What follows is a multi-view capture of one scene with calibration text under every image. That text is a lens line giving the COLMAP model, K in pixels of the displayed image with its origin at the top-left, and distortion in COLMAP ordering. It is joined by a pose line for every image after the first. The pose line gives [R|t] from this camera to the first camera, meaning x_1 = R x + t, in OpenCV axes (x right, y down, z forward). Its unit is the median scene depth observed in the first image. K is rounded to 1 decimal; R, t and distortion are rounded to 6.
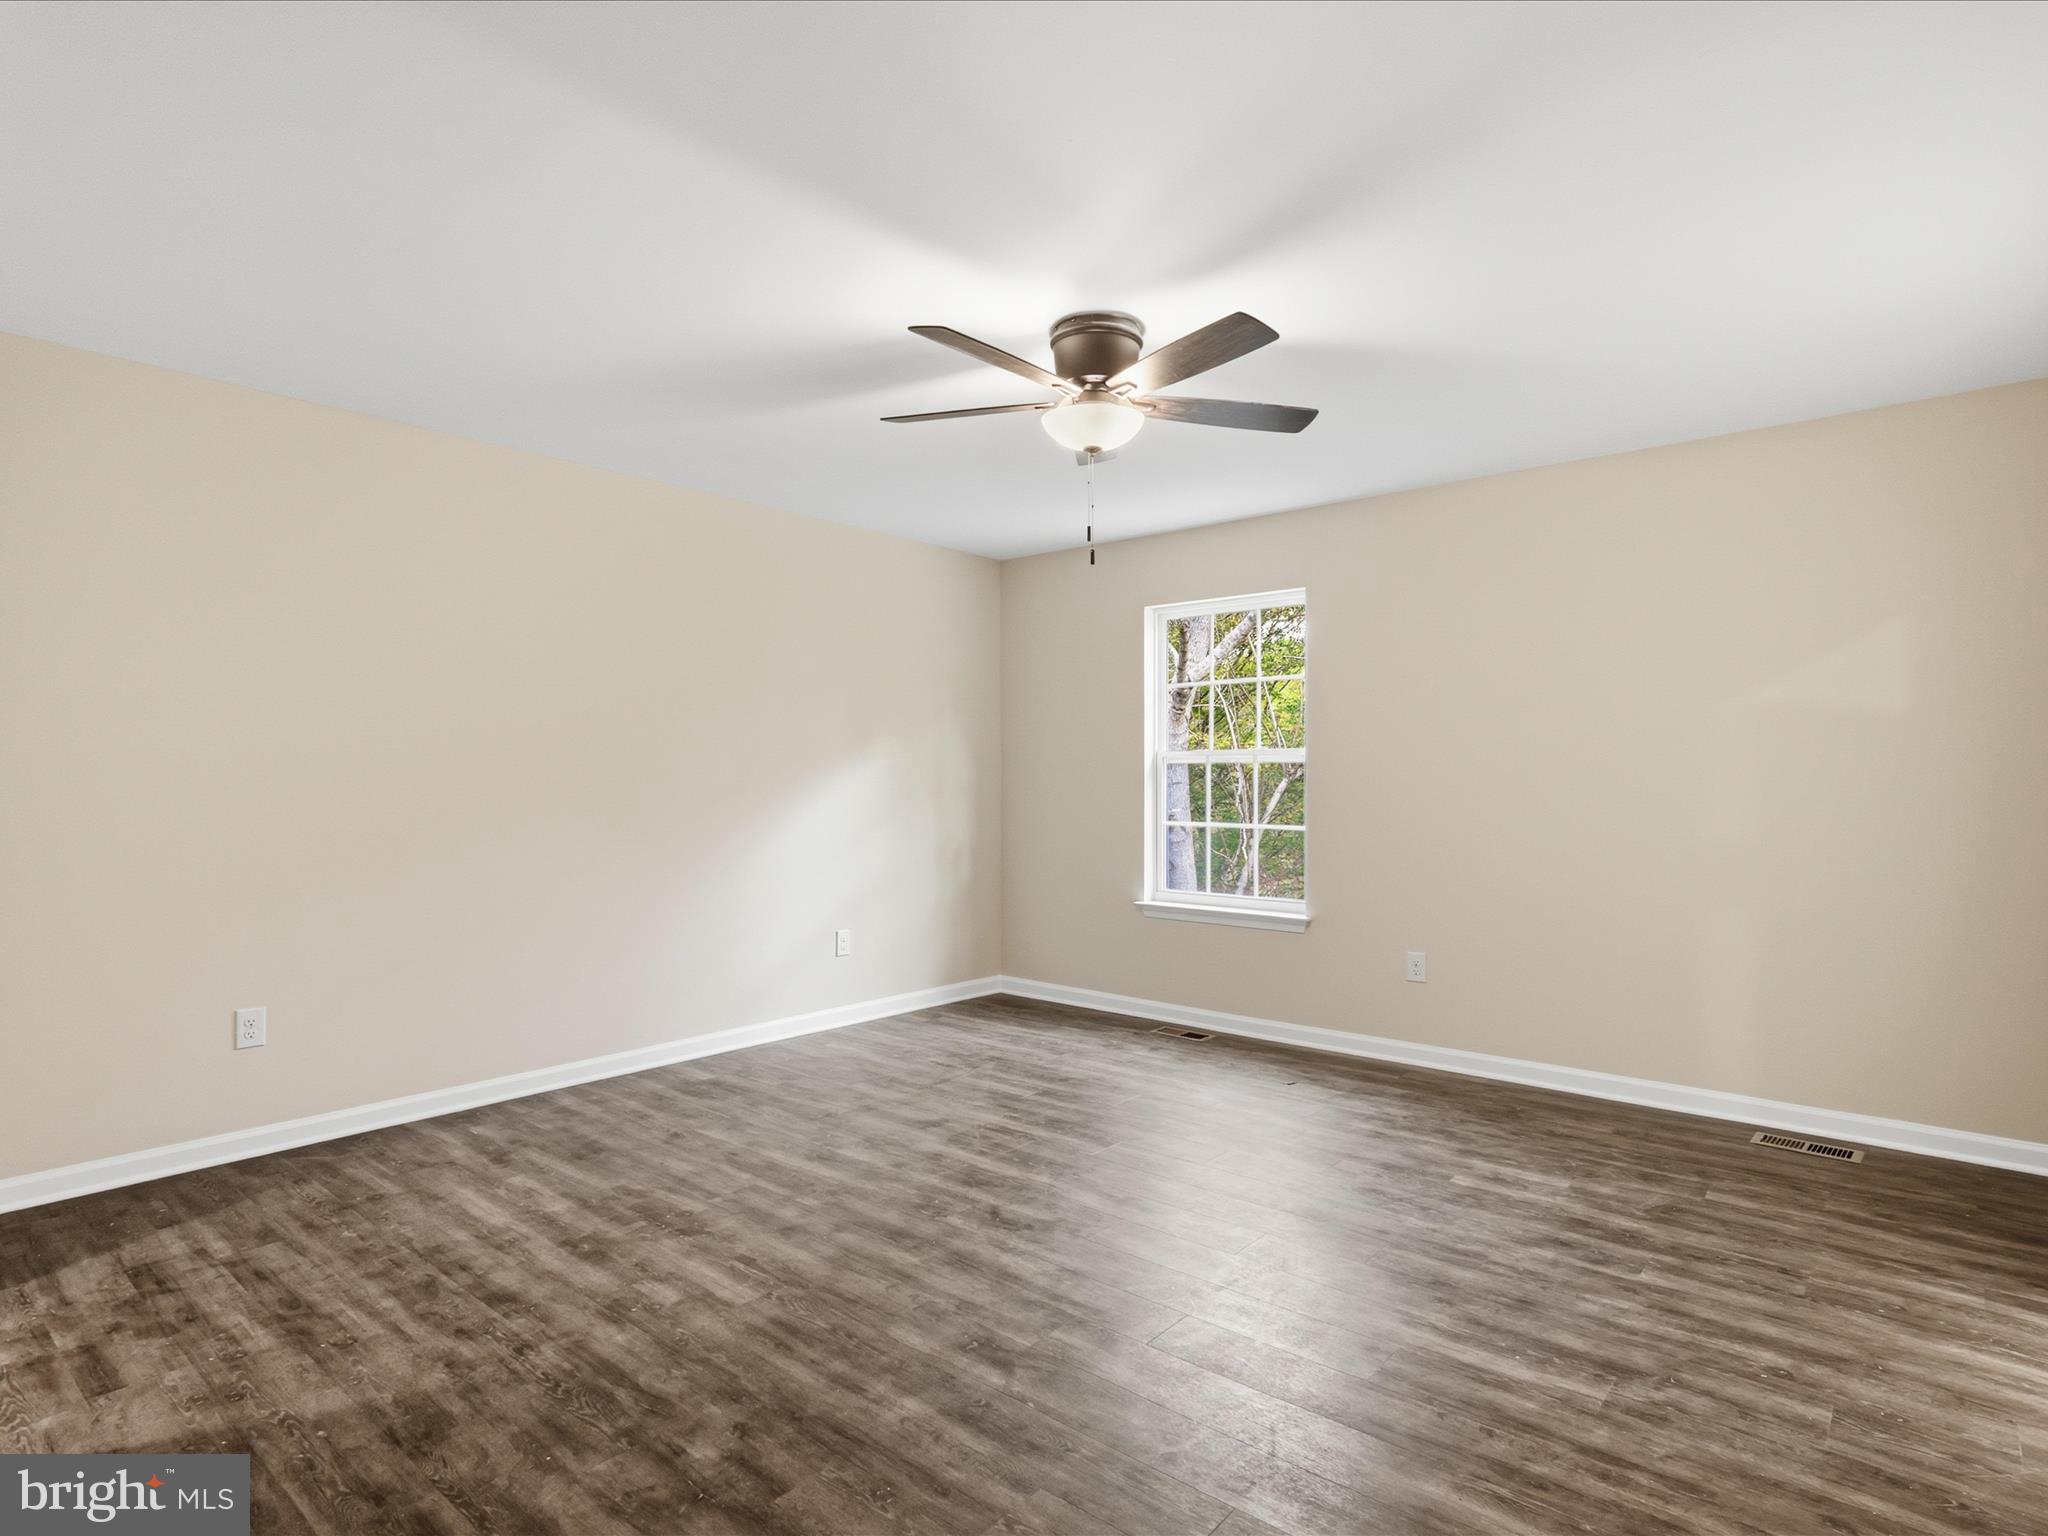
lens RADIAL K [[1076.1, 0, 1016.1], [0, 1076.1, 780.1], [0, 0, 1]] dist [-0.002047, 0.000731]
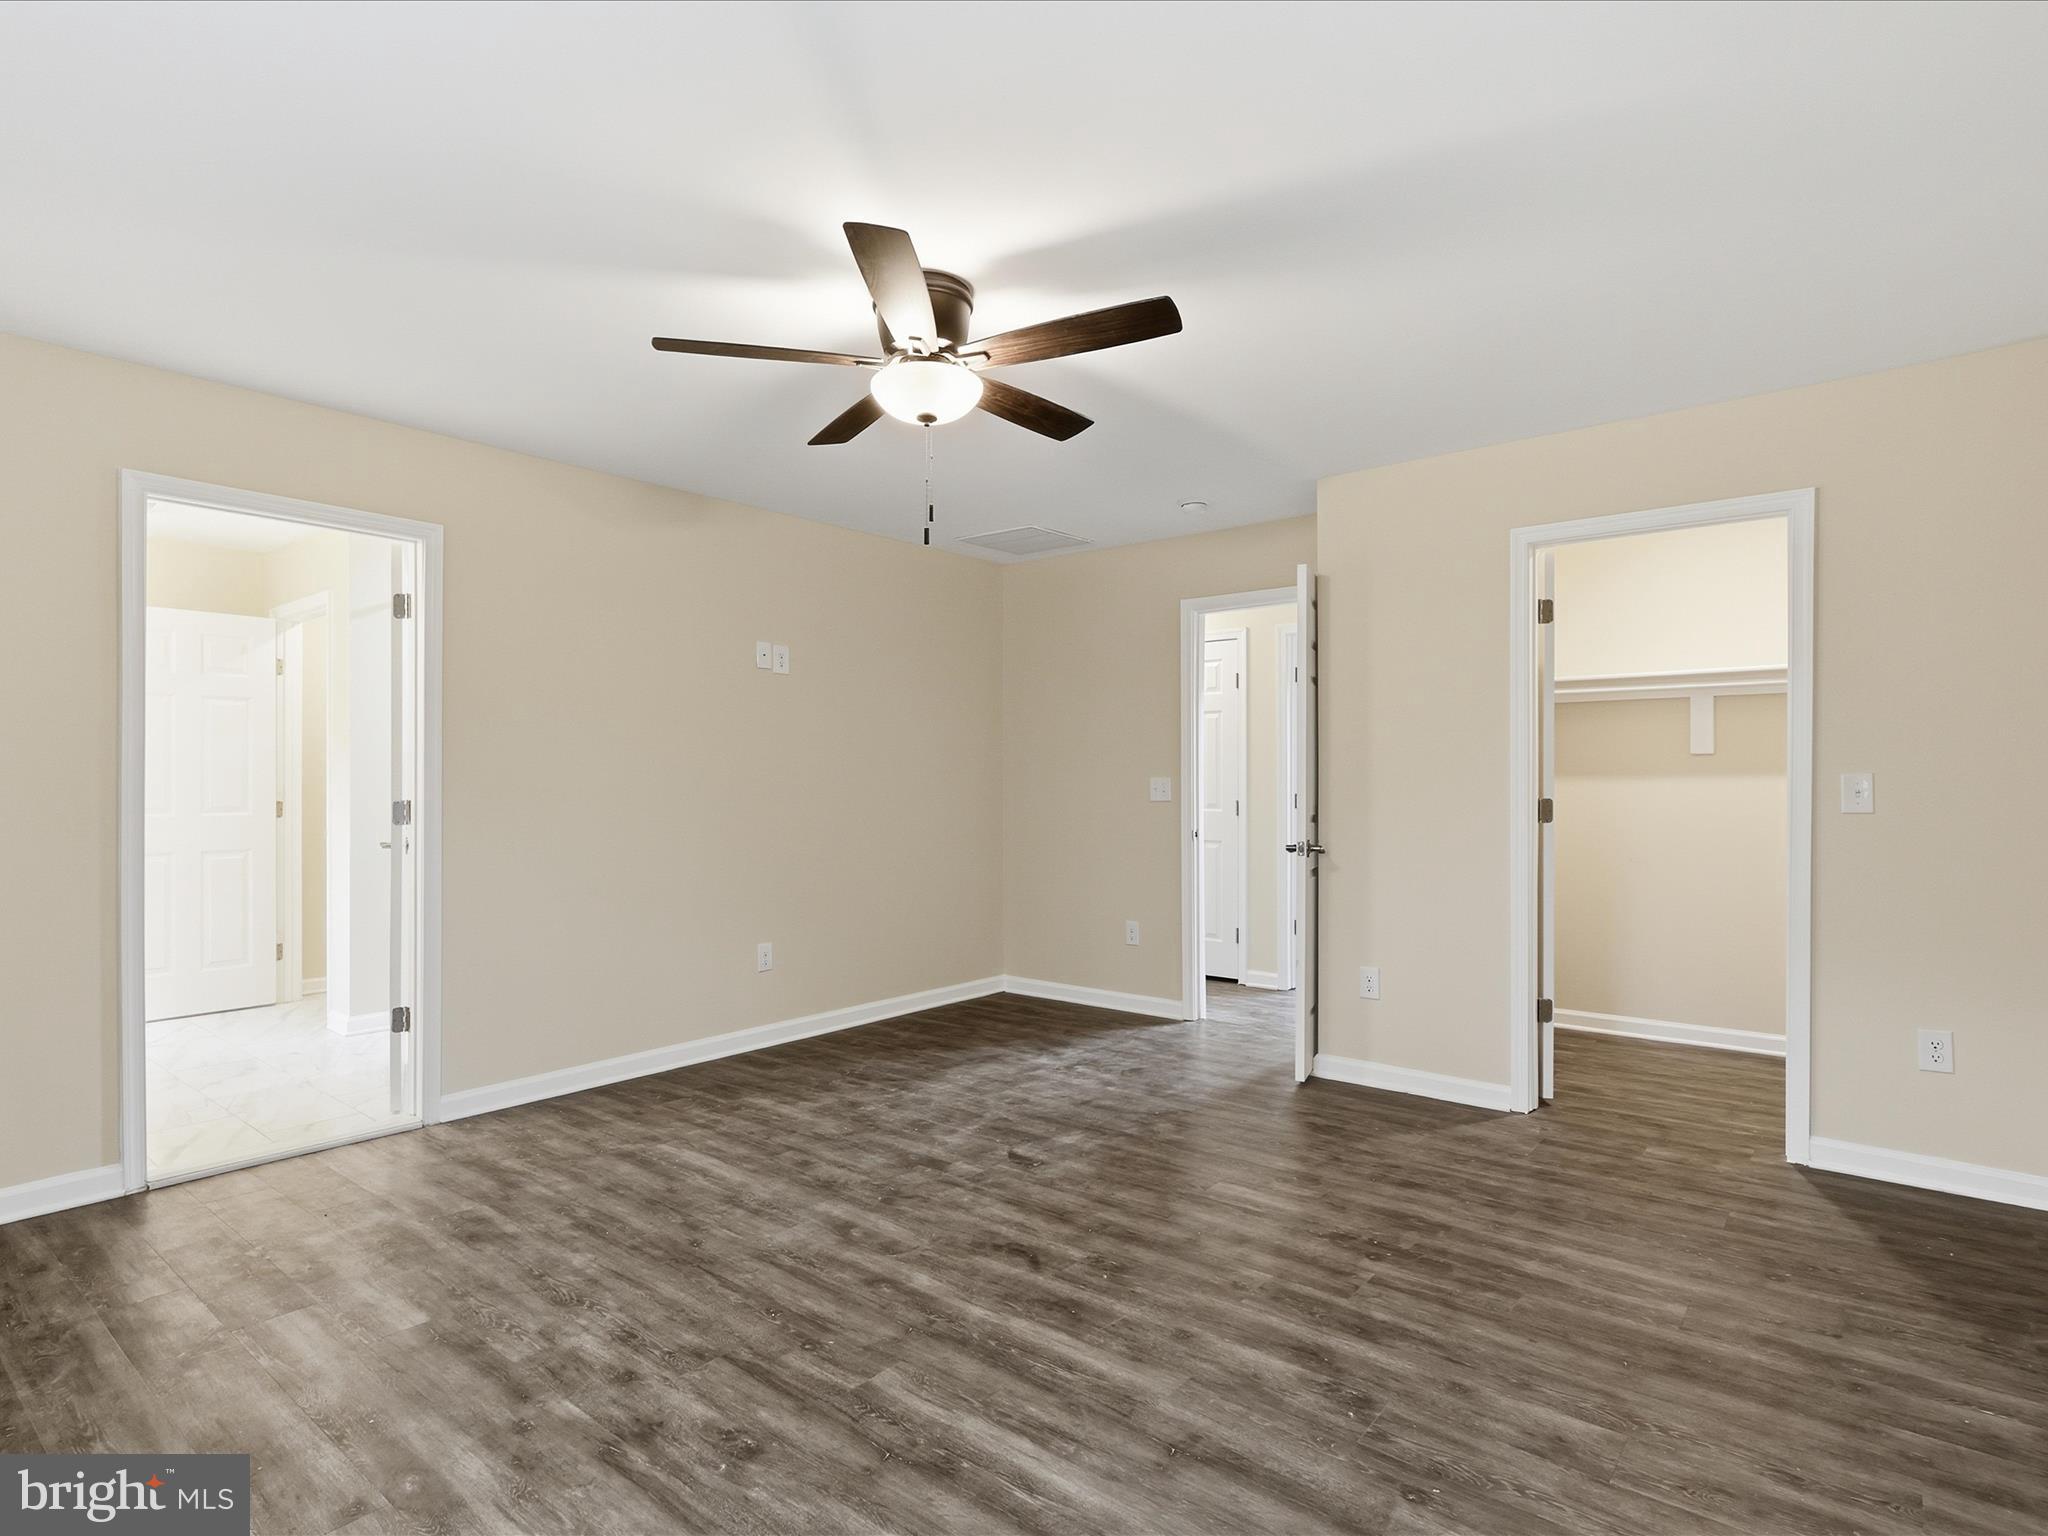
lens RADIAL K [[1096.8, 0, 1021.8], [0, 1096.8, 801.4], [0, 0, 1]] dist [0.002096, 0.000976]
pose [[-0.999596, 0.002042, -0.028347, 0.015801], [0.001545, 0.999845, 0.017554, 0.000862], [0.028378, 0.017503, -0.999444, 1.850459]]
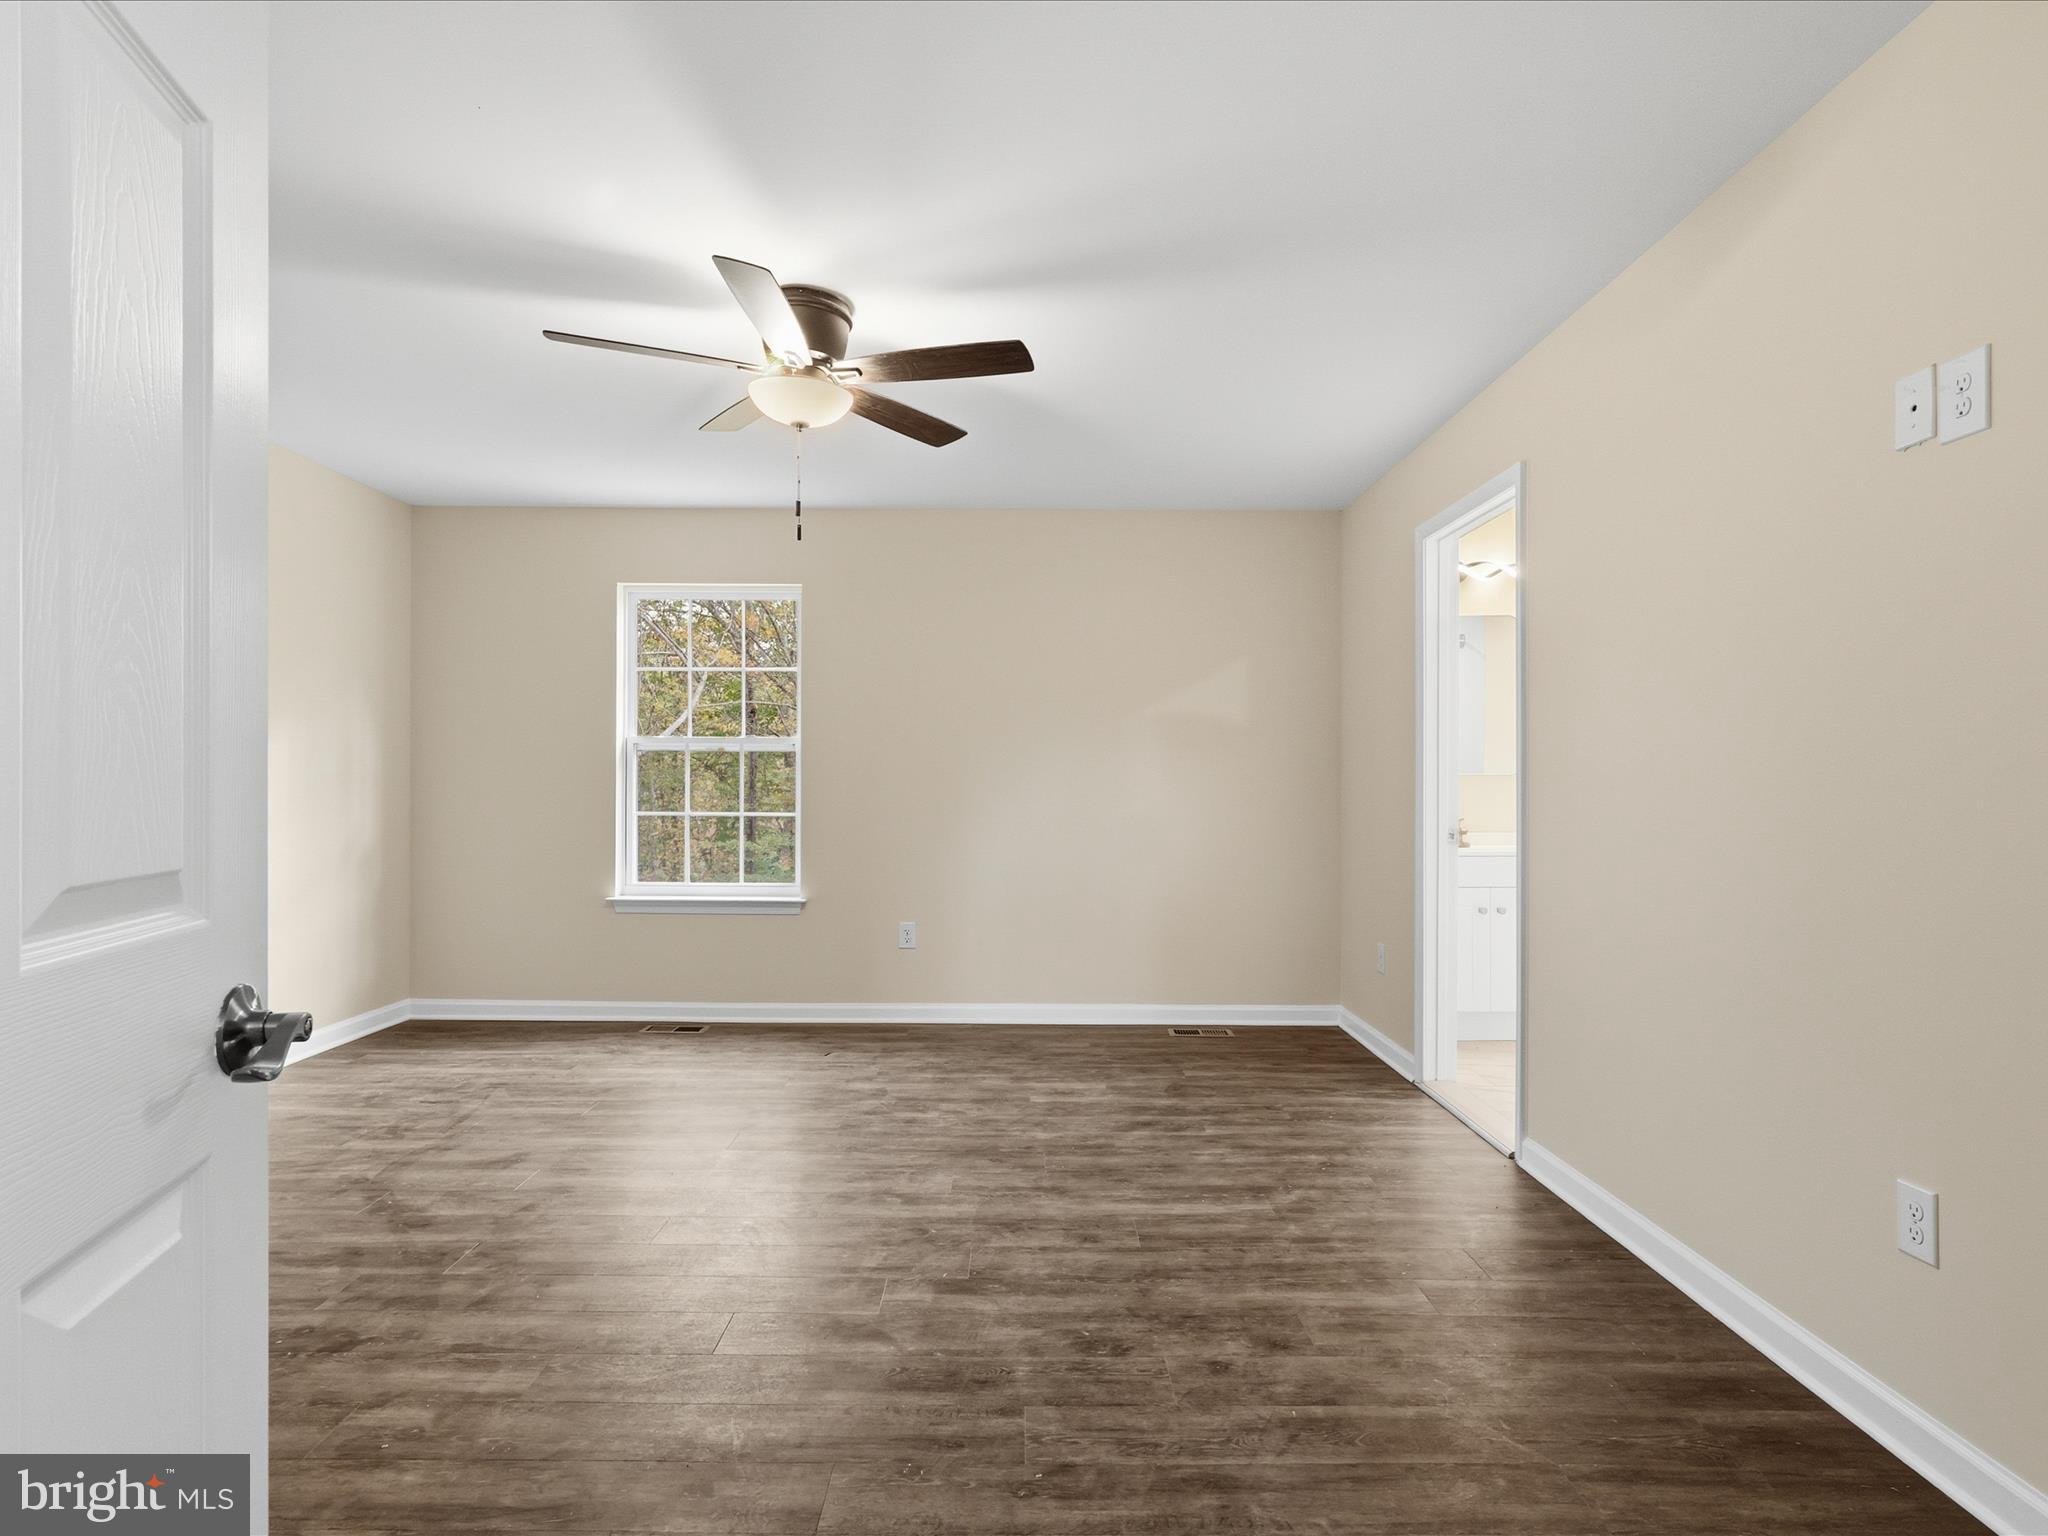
lens RADIAL K [[1076.1, 0, 1016.1], [0, 1076.1, 780.1], [0, 0, 1]] dist [-0.002047, 0.000731]
pose [[0.758129, 0.005213, 0.652084, -0.406275], [-0.005090, 0.999985, -0.002077, 0.020836], [-0.652085, -0.001744, 0.758144, 0.113713]]
